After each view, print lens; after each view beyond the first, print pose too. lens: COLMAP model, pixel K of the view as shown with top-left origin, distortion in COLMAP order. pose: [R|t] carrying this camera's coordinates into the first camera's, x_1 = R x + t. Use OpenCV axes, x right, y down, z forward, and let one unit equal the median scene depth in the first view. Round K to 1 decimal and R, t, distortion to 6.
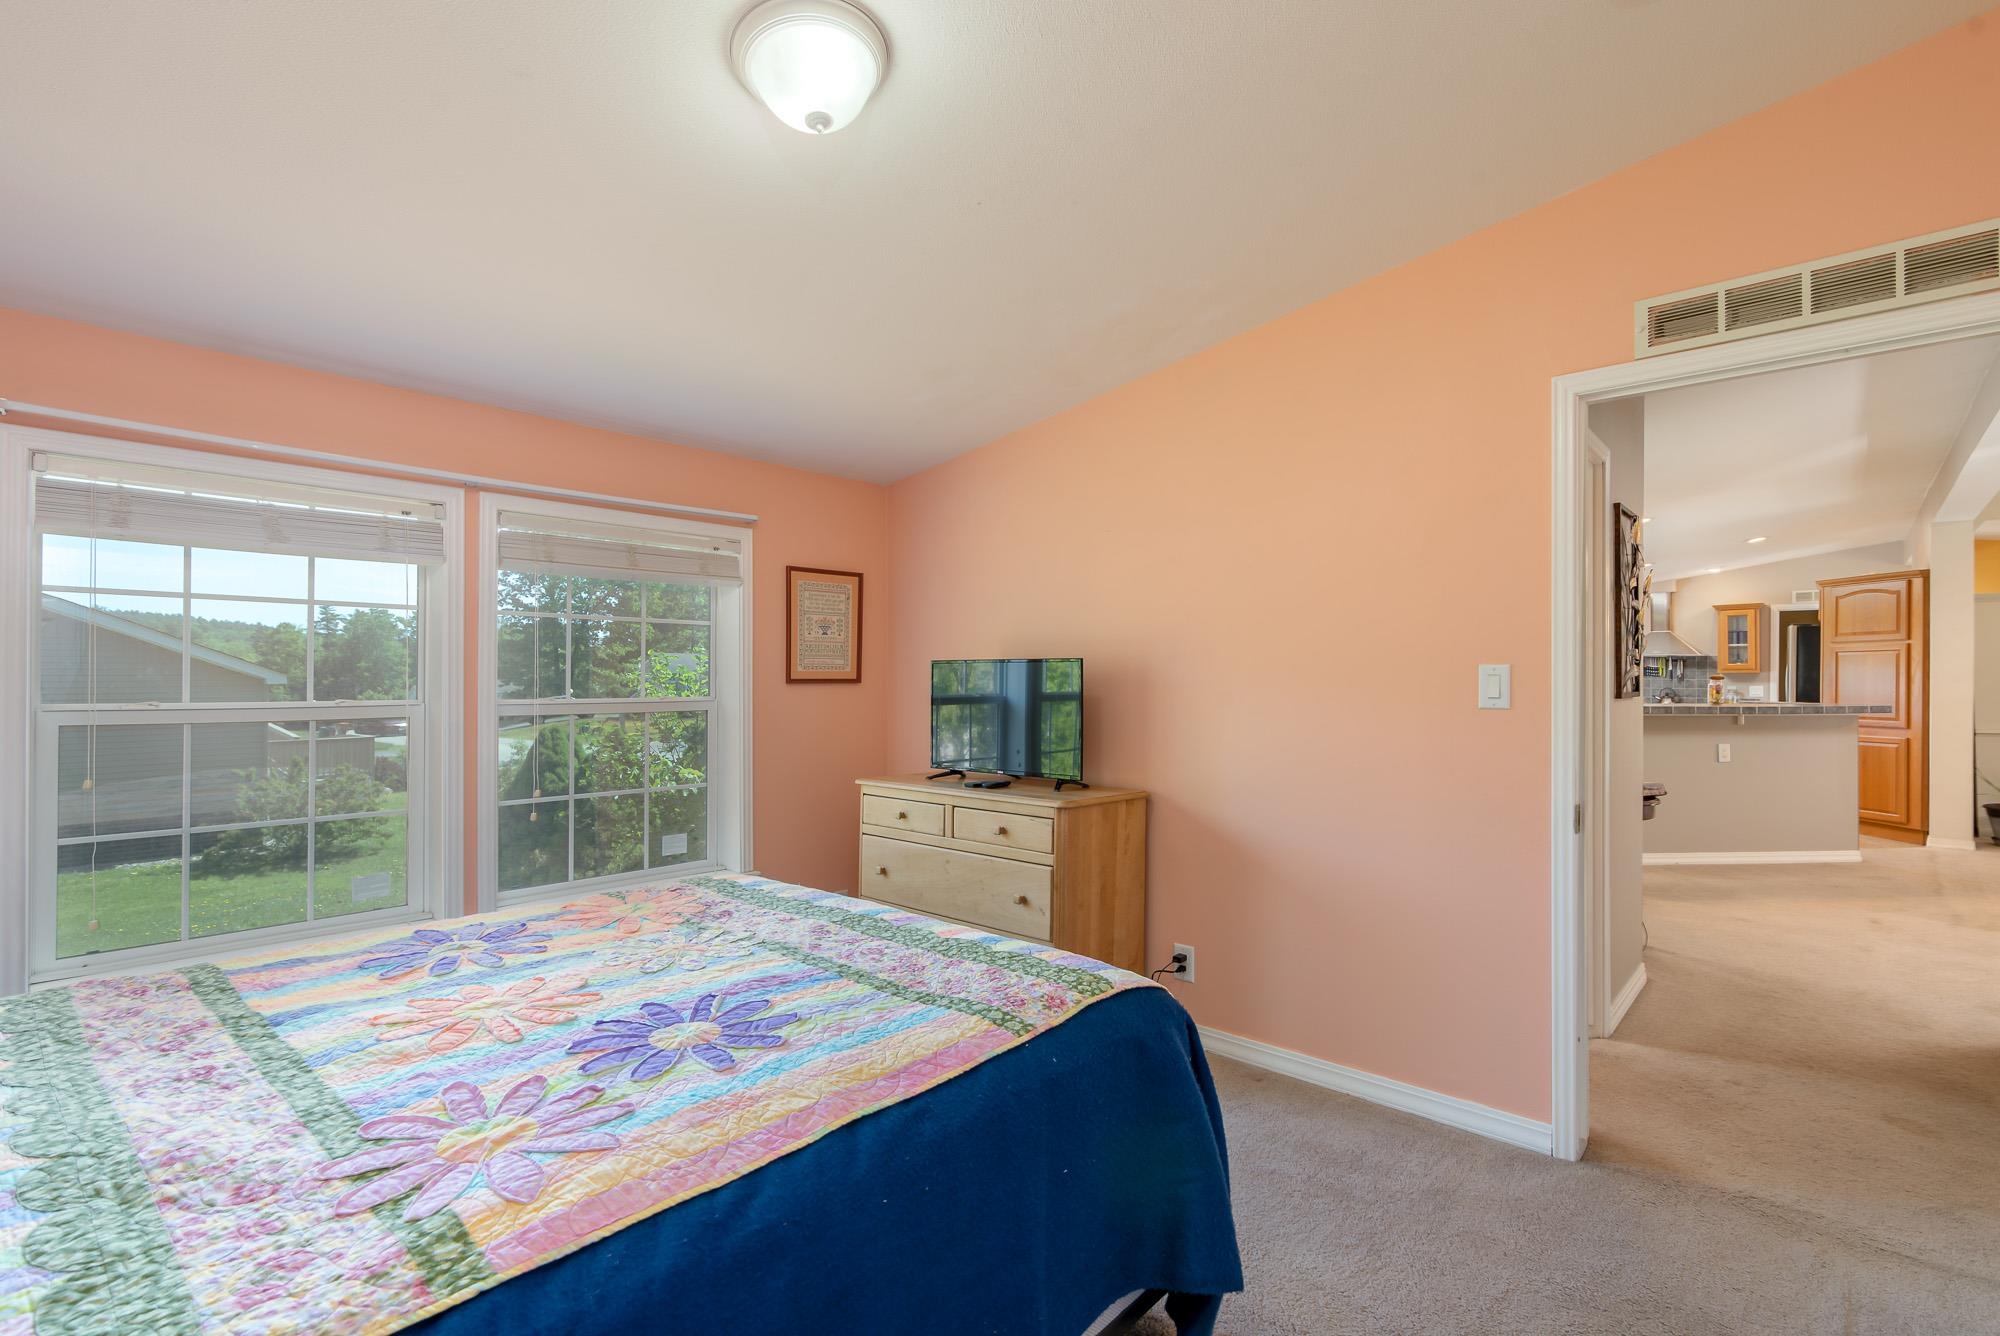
lens RADIAL K [[937.1, 0, 1002.2], [0, 937.1, 676.4], [0, 0, 1]] dist [-0.002623, 0.001648]
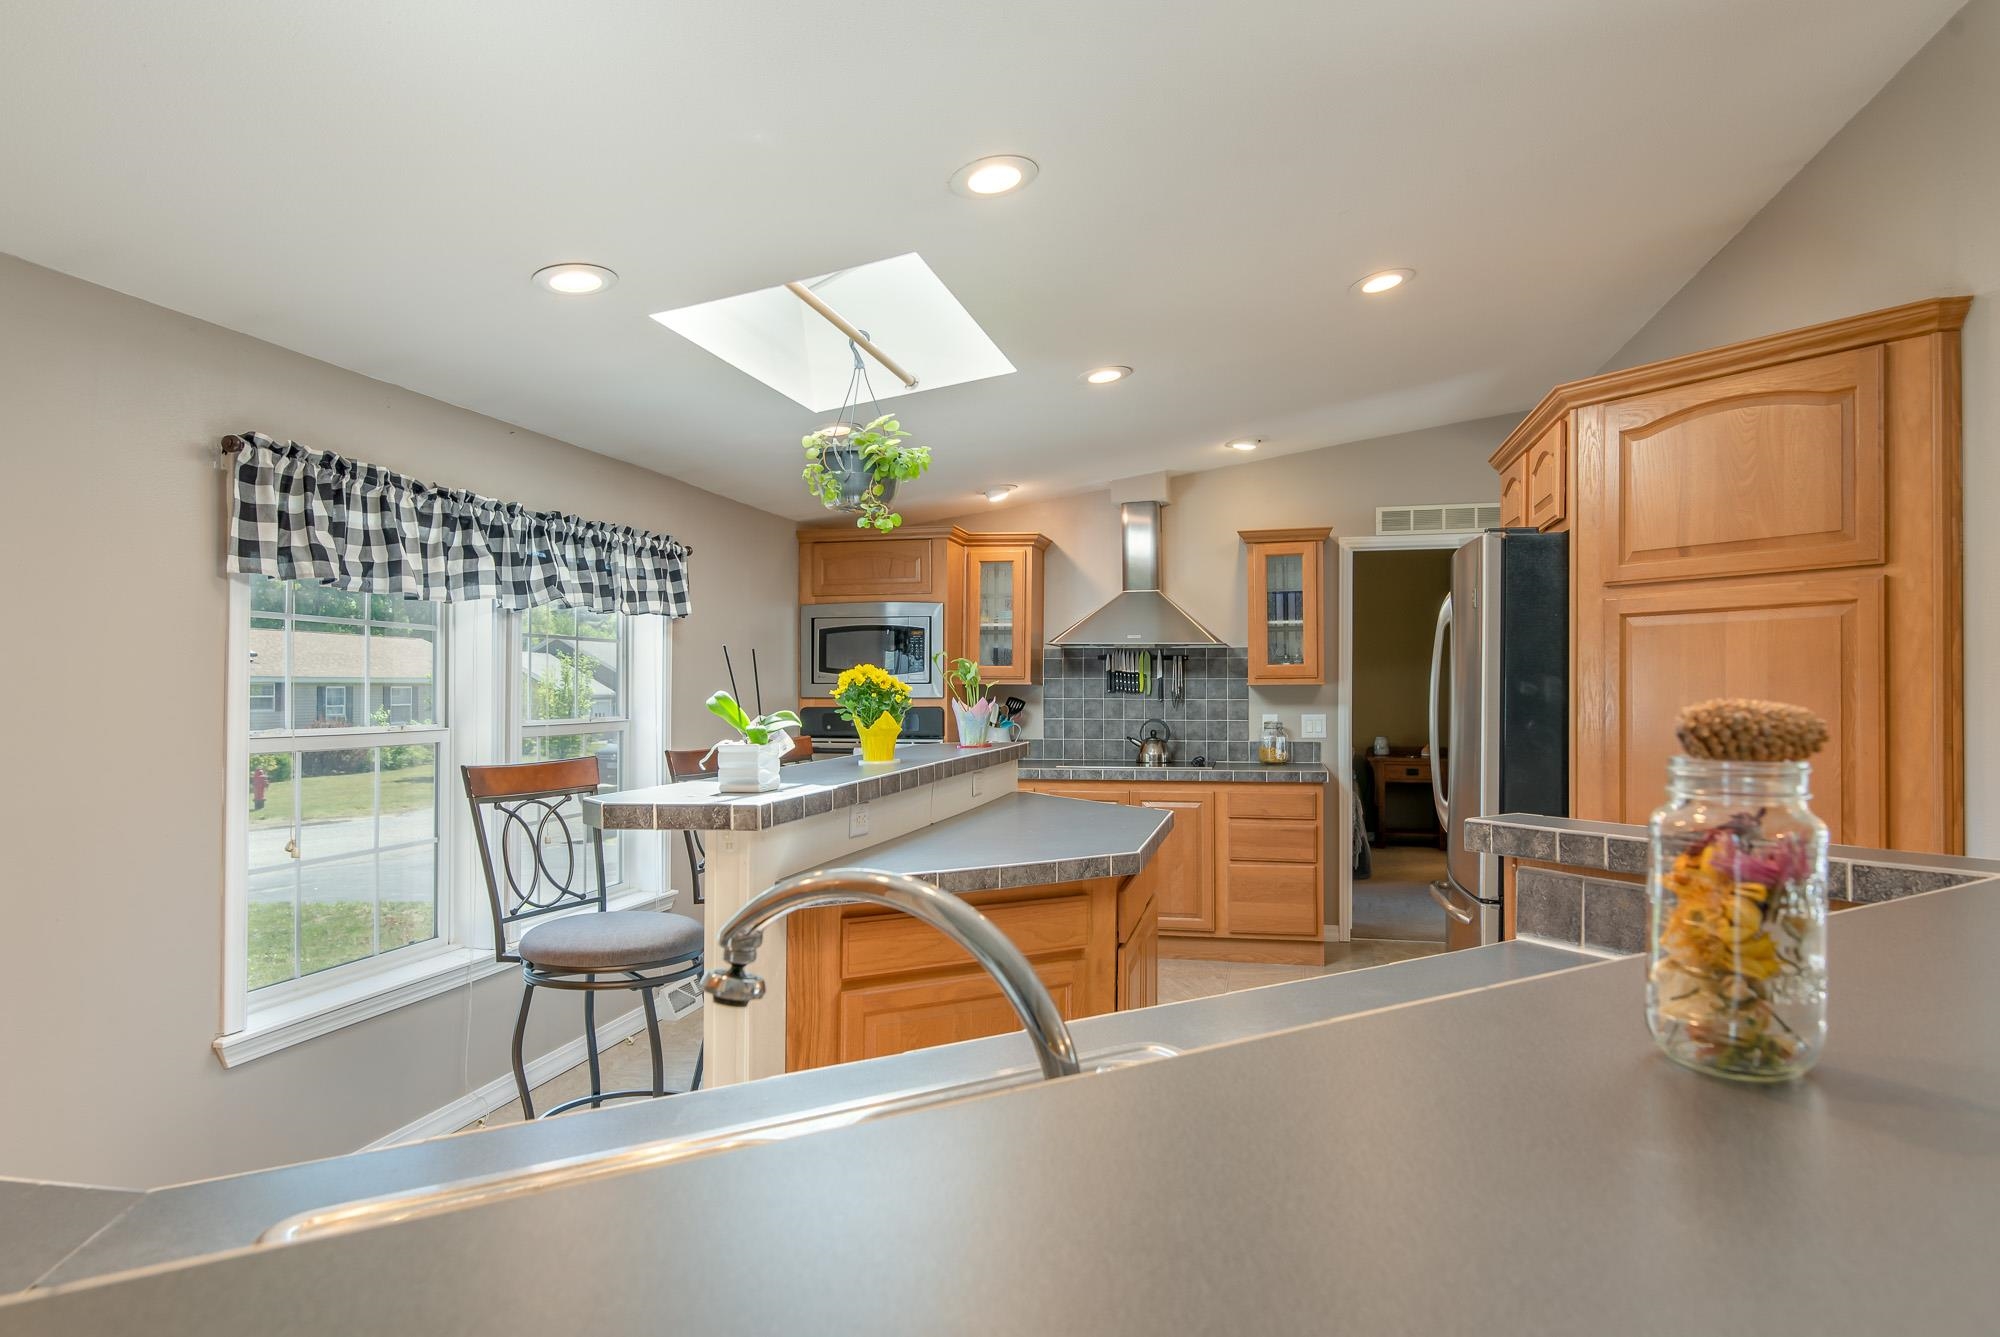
lens RADIAL K [[1186.9, 0, 1017.3], [0, 1186.9, 684.1], [0, 0, 1]] dist [0.001043, 0.001700]
pose [[0.873050, 0.001895, 0.487628, 0.411967], [0.000379, 0.999990, -0.004563, -0.001890], [-0.487631, 0.004169, 0.873040, 0.586058]]
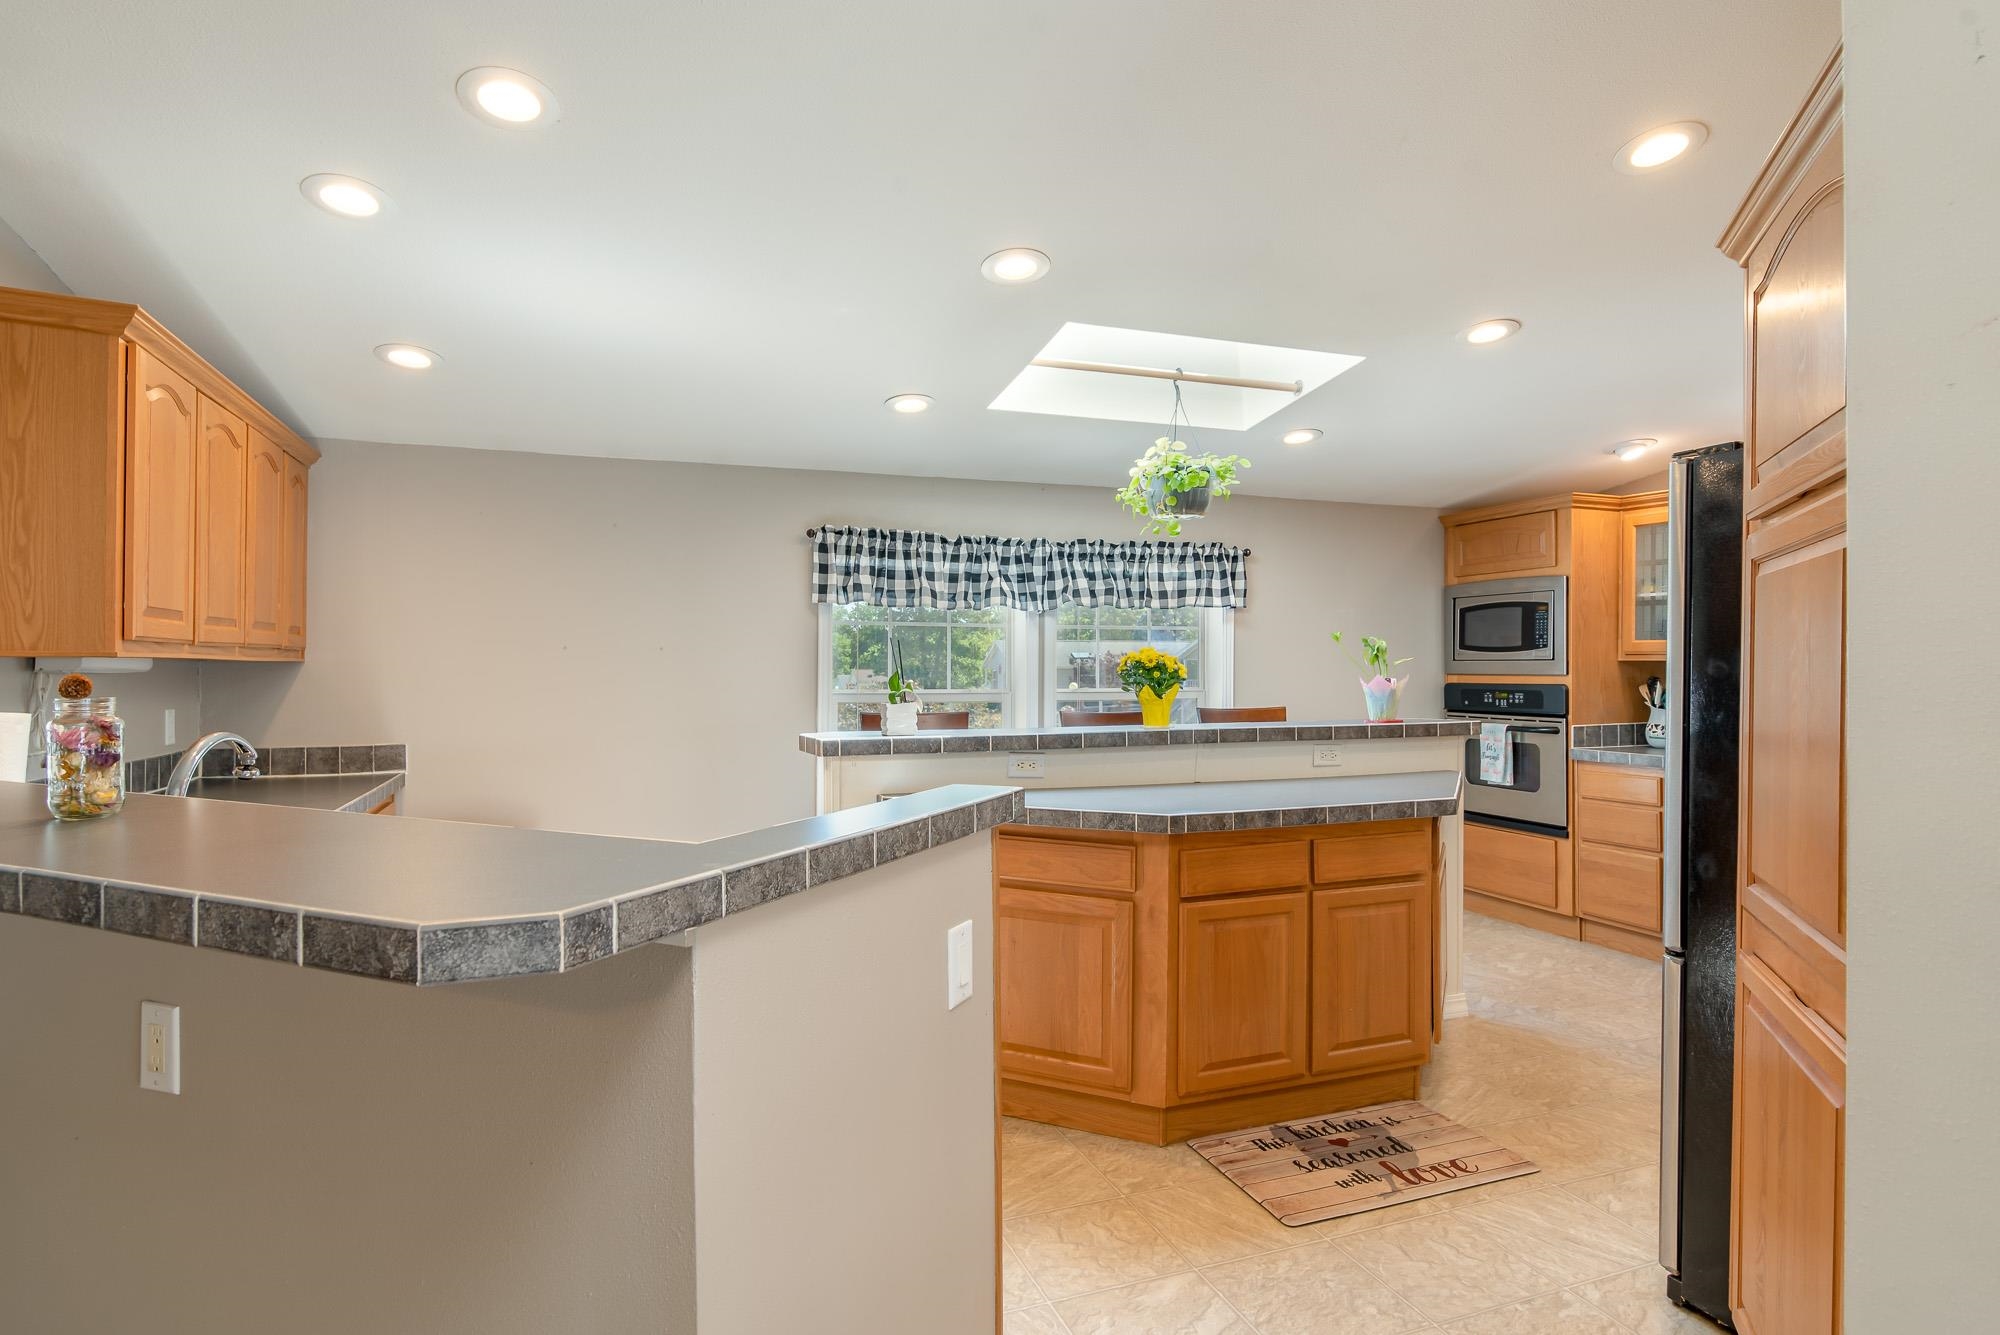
lens RADIAL K [[1059.8, 0, 1001.9], [0, 1059.8, 669.4], [0, 0, 1]] dist [-0.005125, 0.001552]
pose [[0.886570, 0.001957, -0.462591, 0.657731], [-0.000121, 0.999992, 0.003998, -0.002551], [0.462595, -0.003489, 0.886563, 0.552059]]
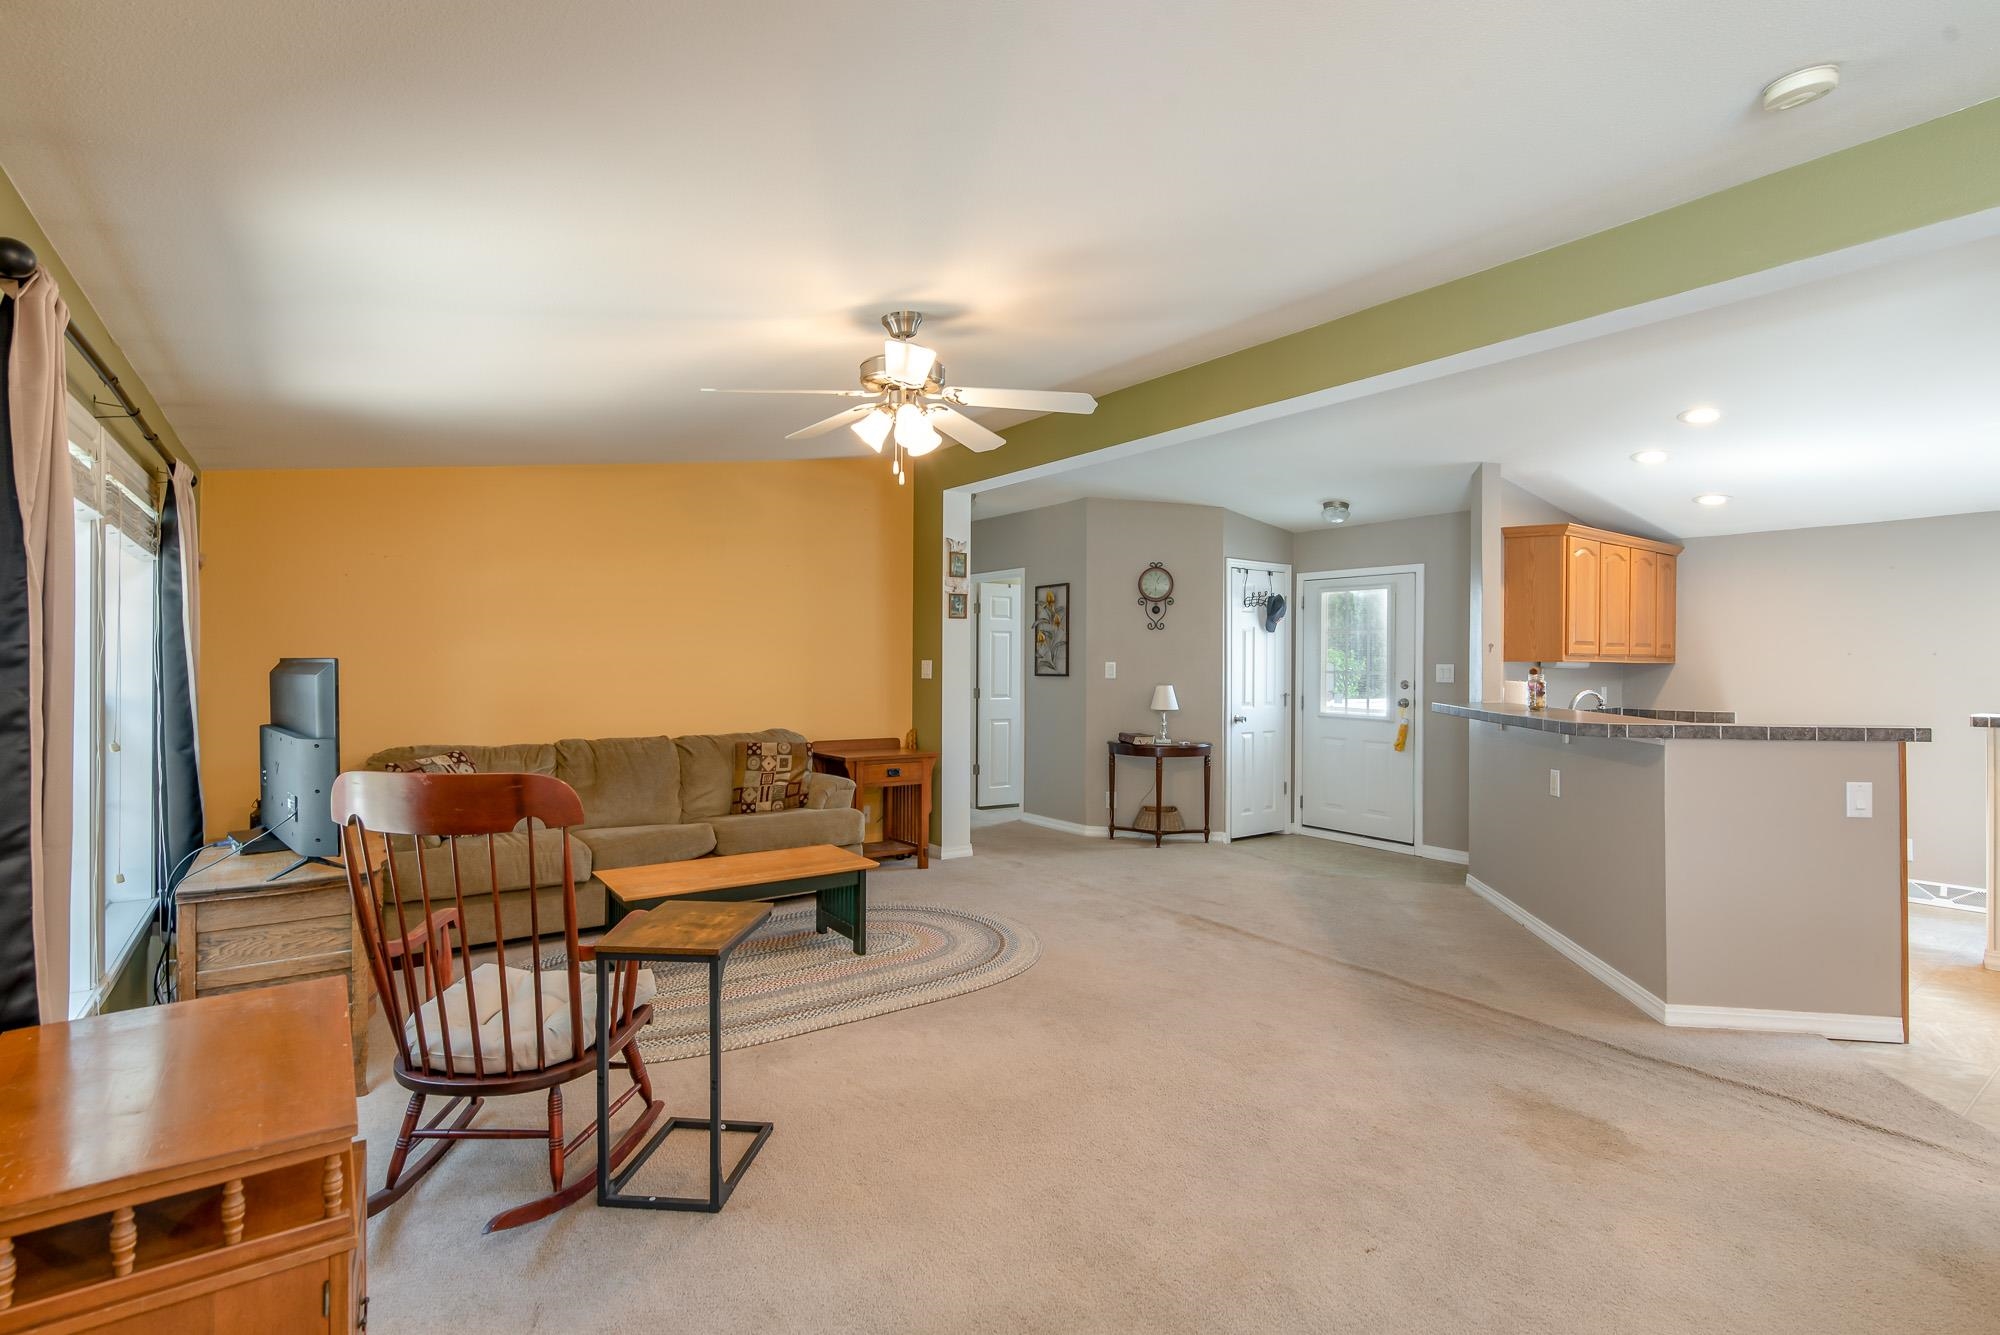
lens RADIAL K [[995.8, 0, 1010.8], [0, 995.8, 655.1], [0, 0, 1]] dist [0.002983, -0.000571]
pose [[-0.188037, -0.009815, -0.982113, 0.978853], [-0.004084, 0.999949, -0.009211, -0.001555], [0.982153, 0.002279, -0.188067, 0.470484]]
